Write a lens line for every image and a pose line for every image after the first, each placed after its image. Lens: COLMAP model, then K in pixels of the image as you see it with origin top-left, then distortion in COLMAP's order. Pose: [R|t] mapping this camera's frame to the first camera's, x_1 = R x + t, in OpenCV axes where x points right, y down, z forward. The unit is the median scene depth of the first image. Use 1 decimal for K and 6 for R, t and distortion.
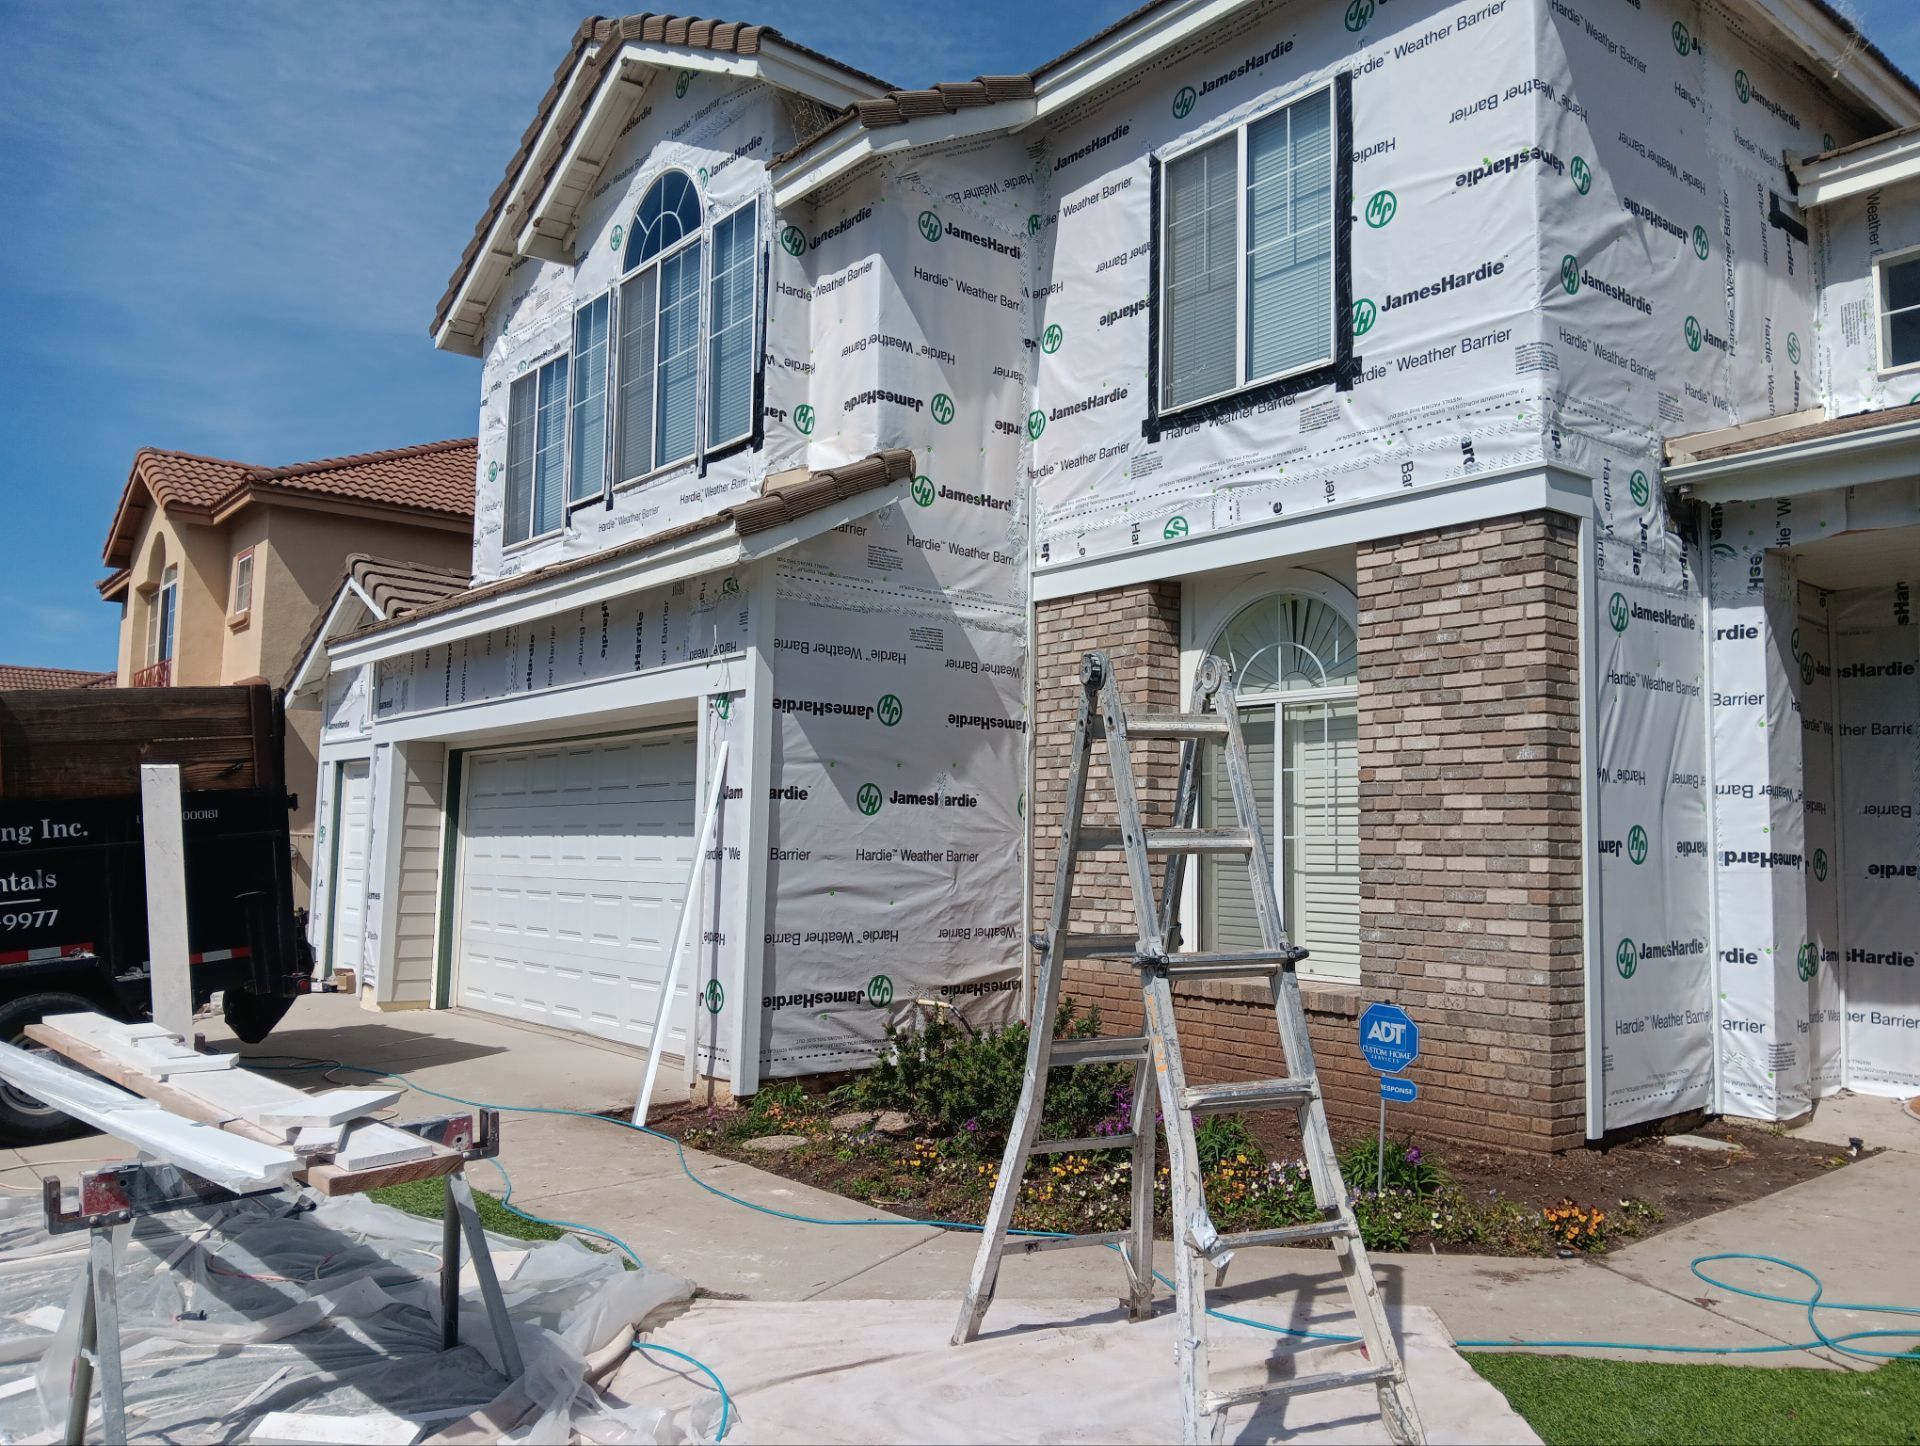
lens RADIAL K [[1492.0, 0, 960.0], [0, 1492.0, 723.0], [0, 0, 1]] dist [0.048111, -0.106322]
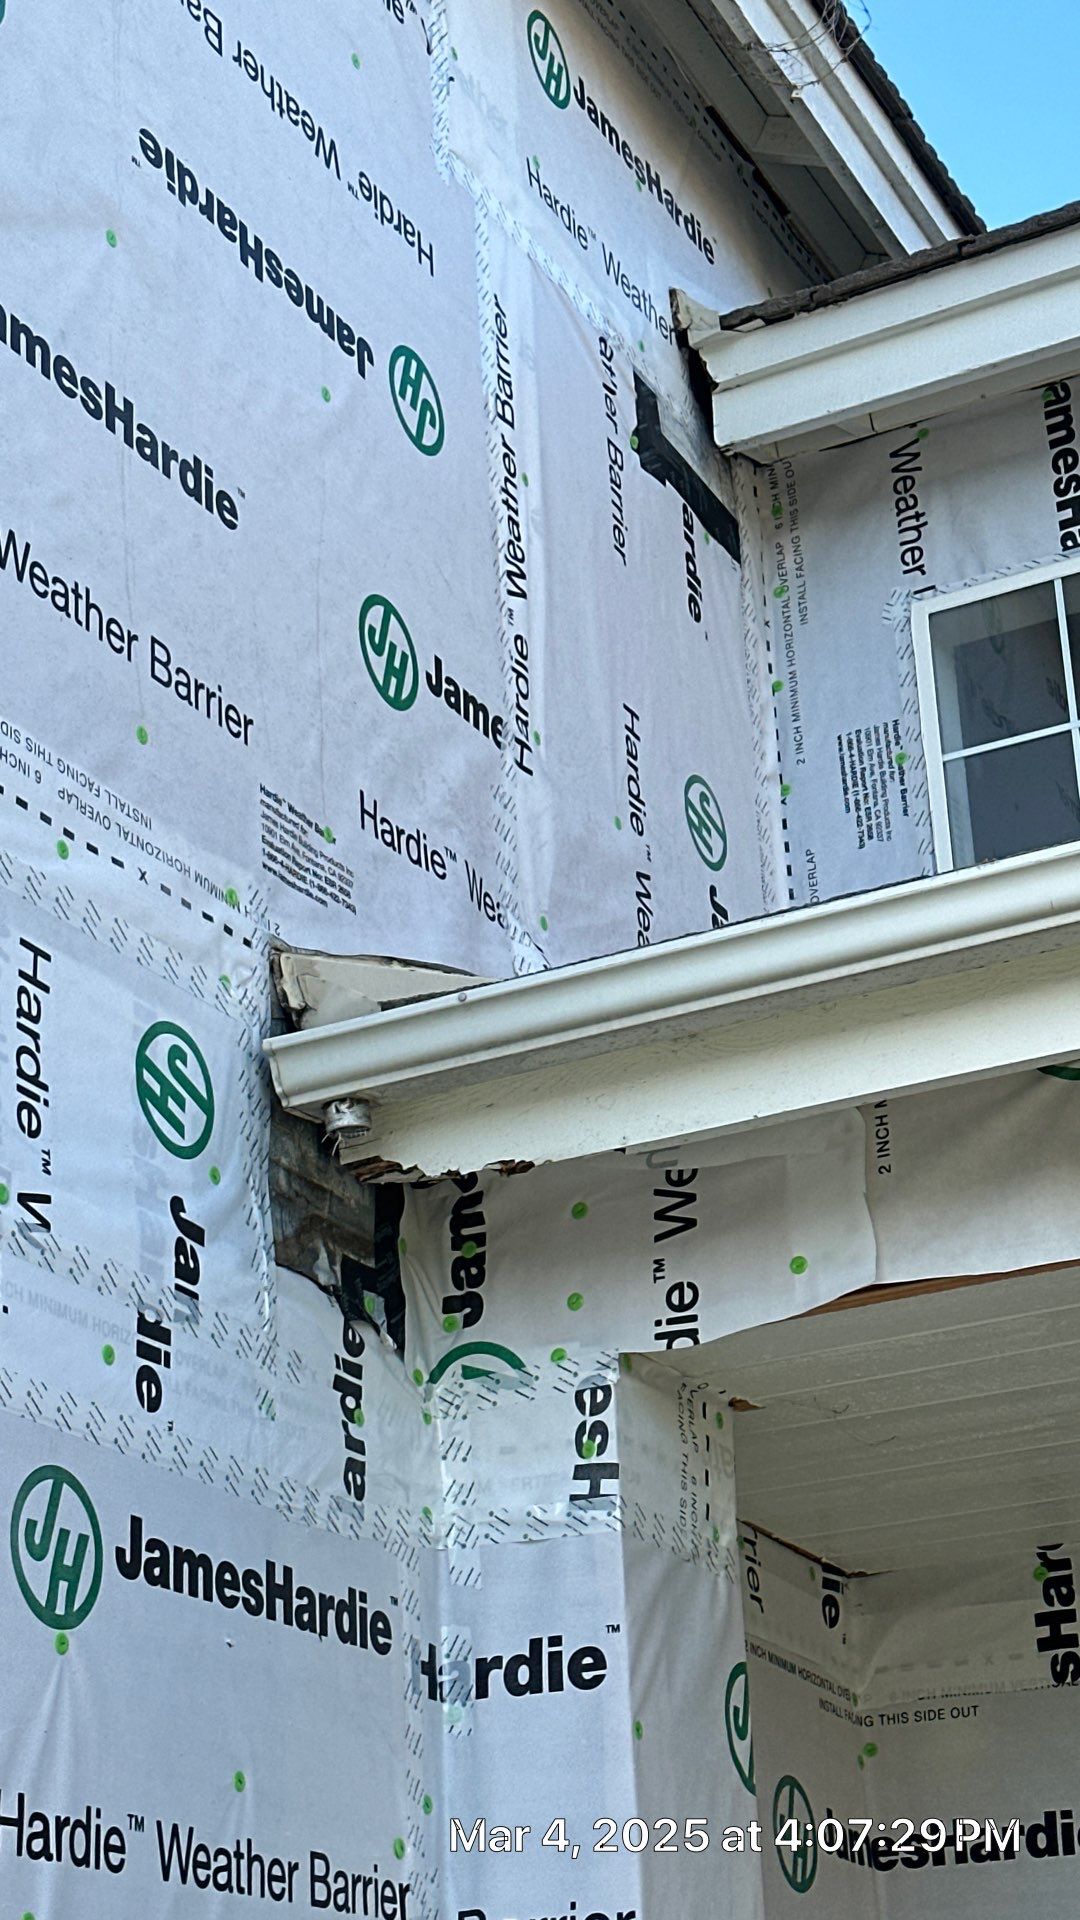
lens RADIAL K [[3064.2, 0, 540.0], [0, 3064.2, 960.0], [0, 0, 1]] dist [0.036985, 0.068424]
pose [[0.915769, 0.112052, 0.385761, 0.315530], [0.022171, 0.944746, -0.327053, -0.000411], [-0.401093, 0.308058, 0.862684, 0.526138]]
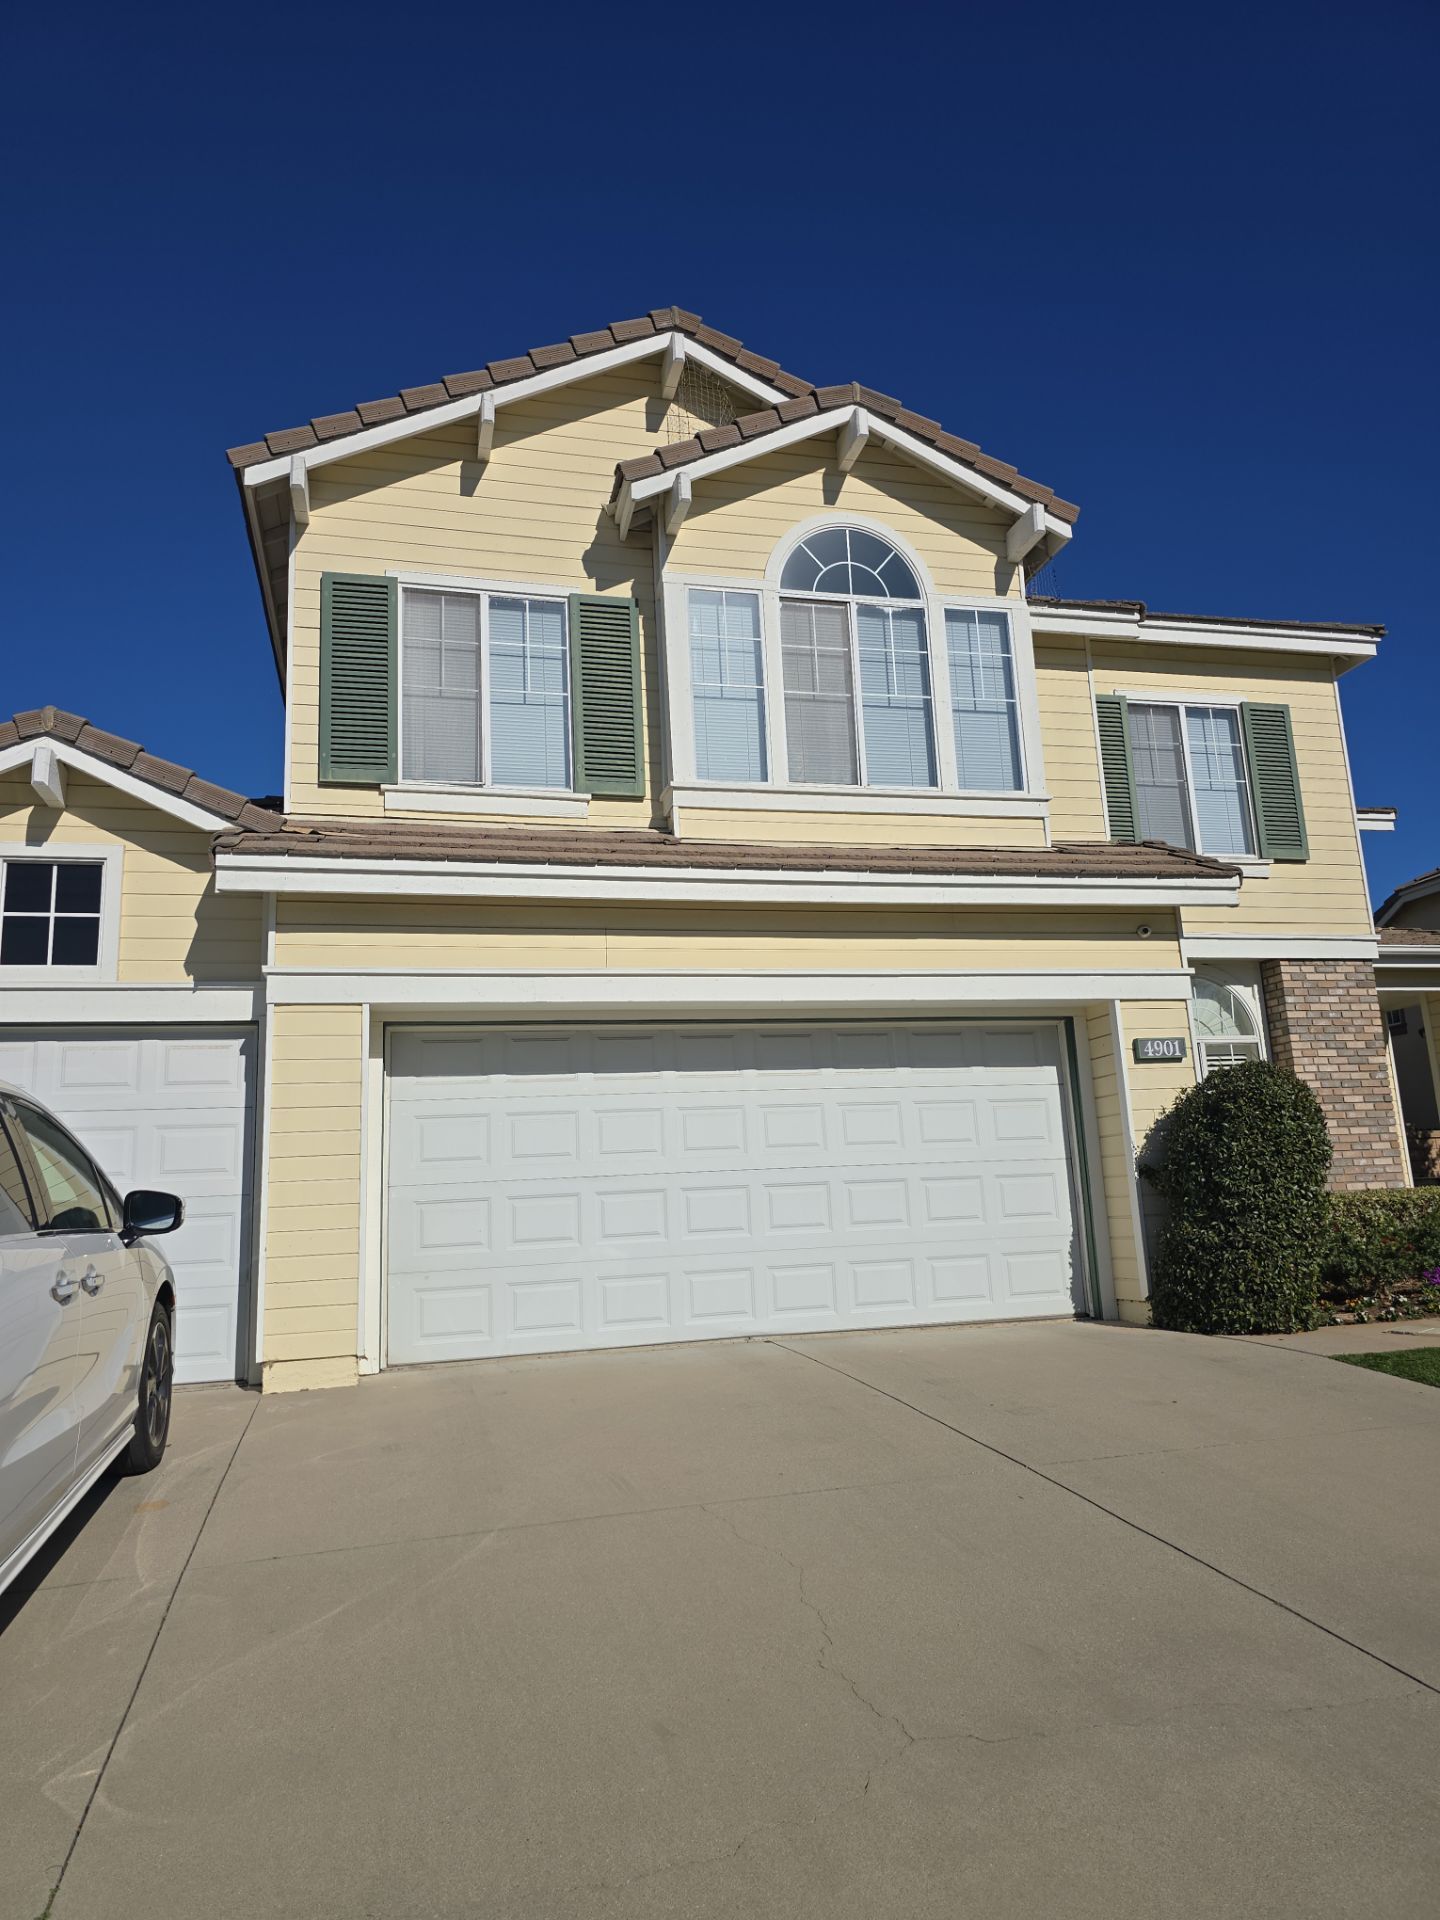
lens RADIAL K [[1263.8, 0, 724.8], [0, 1263.8, 923.1], [0, 0, 1]] dist [0.001495, -0.000696]
pose [[0.424100, 0.158596, 0.891620, -1.478761], [-0.033190, 0.986607, -0.159705, 0.112815], [-0.905007, 0.038138, 0.423684, 0.993934]]
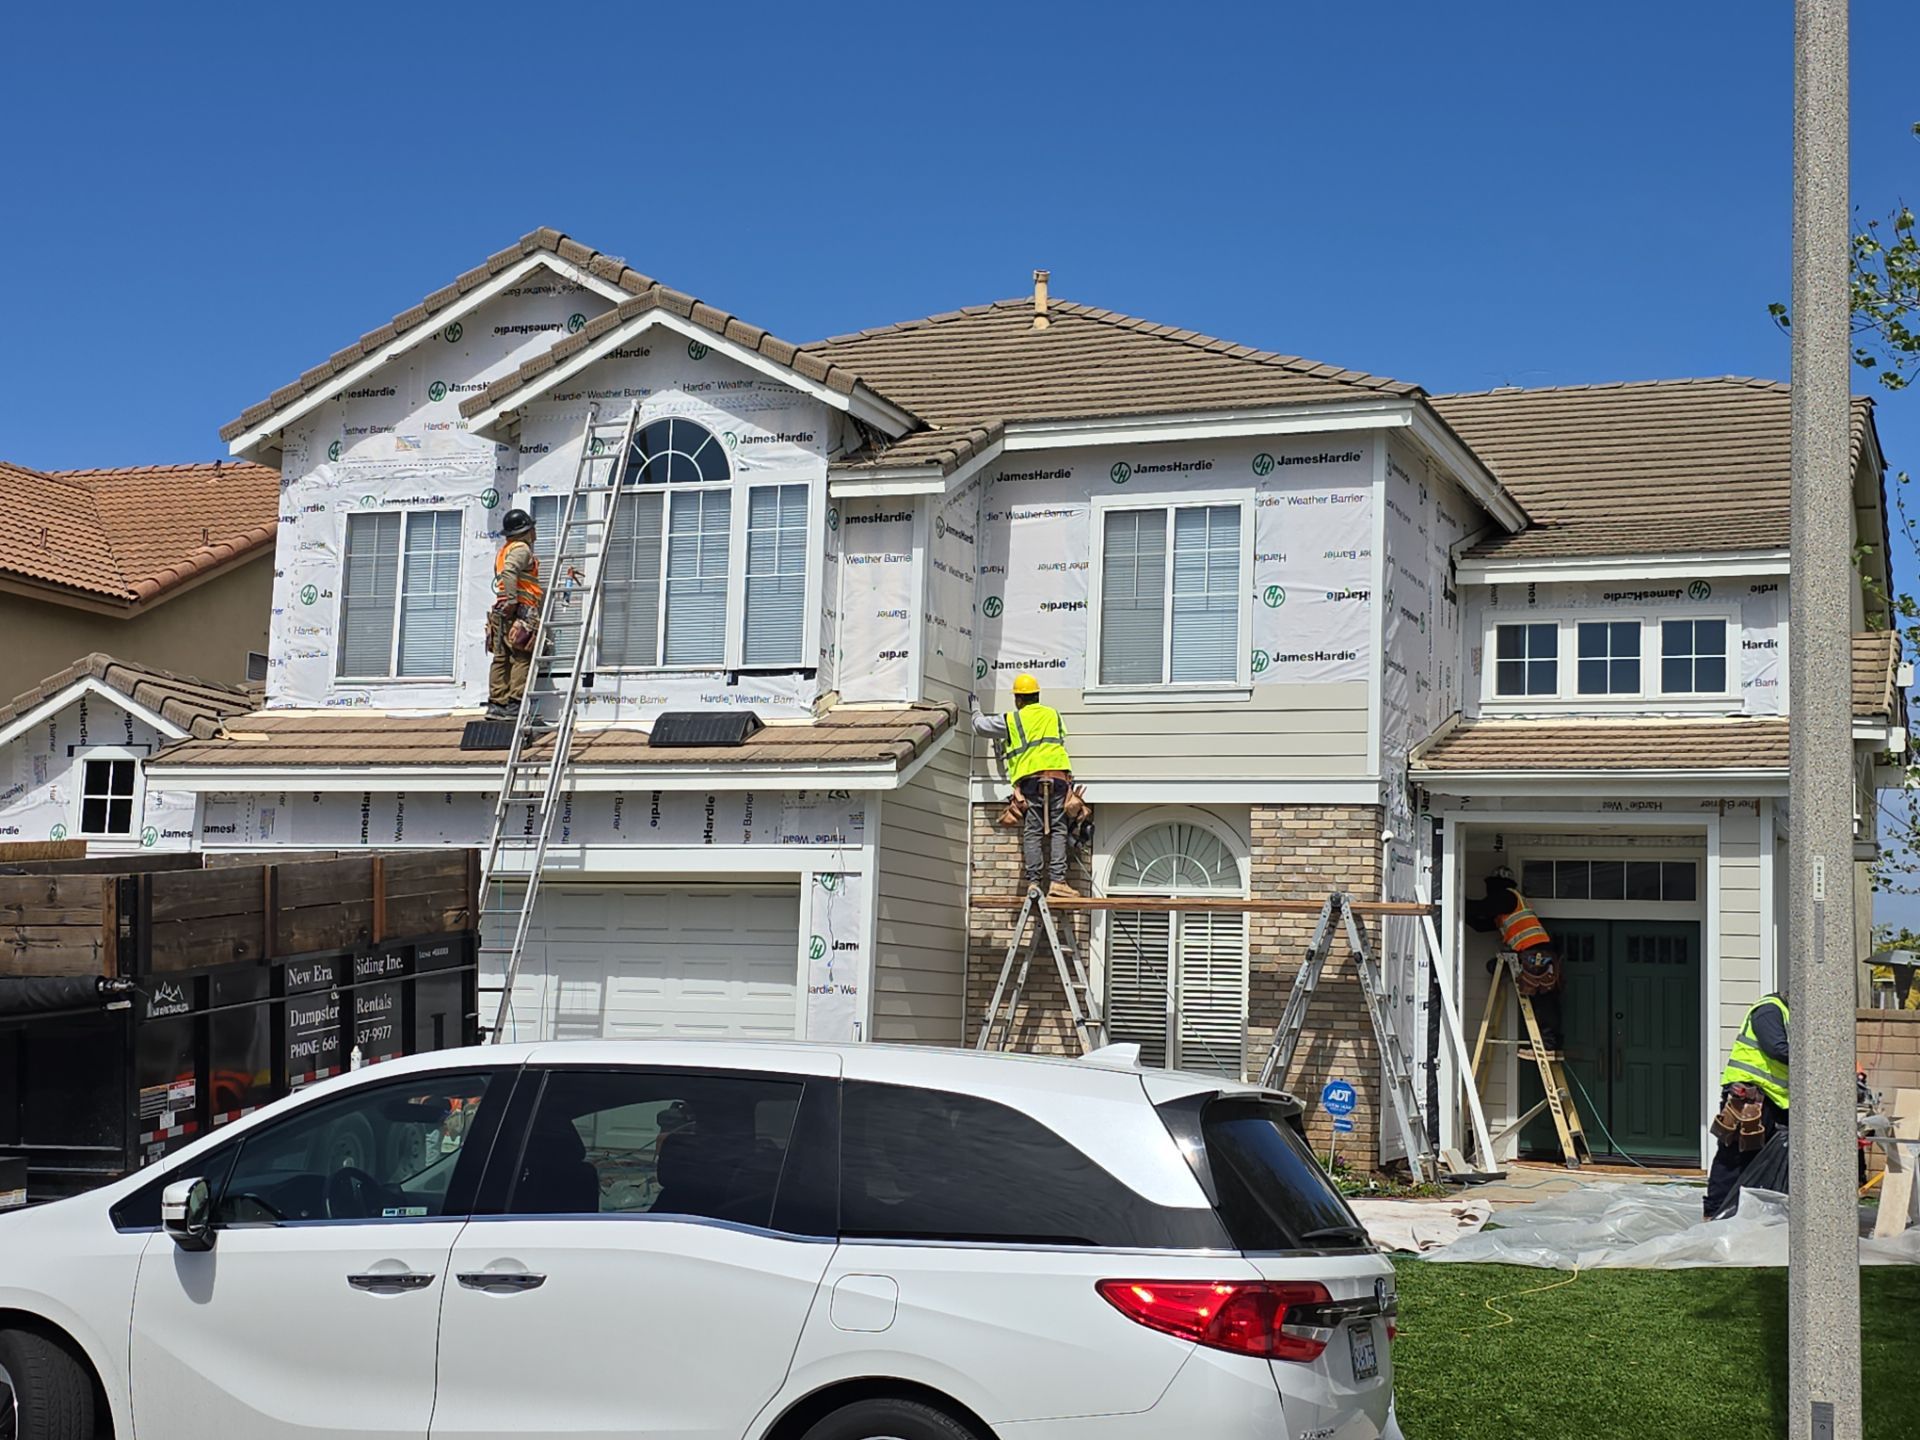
lens RADIAL K [[2519.2, 0, 959.9], [0, 2519.2, 676.1], [0, 0, 1]] dist [0.120526, -0.034679]
pose [[0.875308, 0.077680, 0.477285, -1.355712], [-0.063319, 0.996927, -0.046131, -0.115431], [-0.479401, 0.010158, 0.877537, -1.266452]]
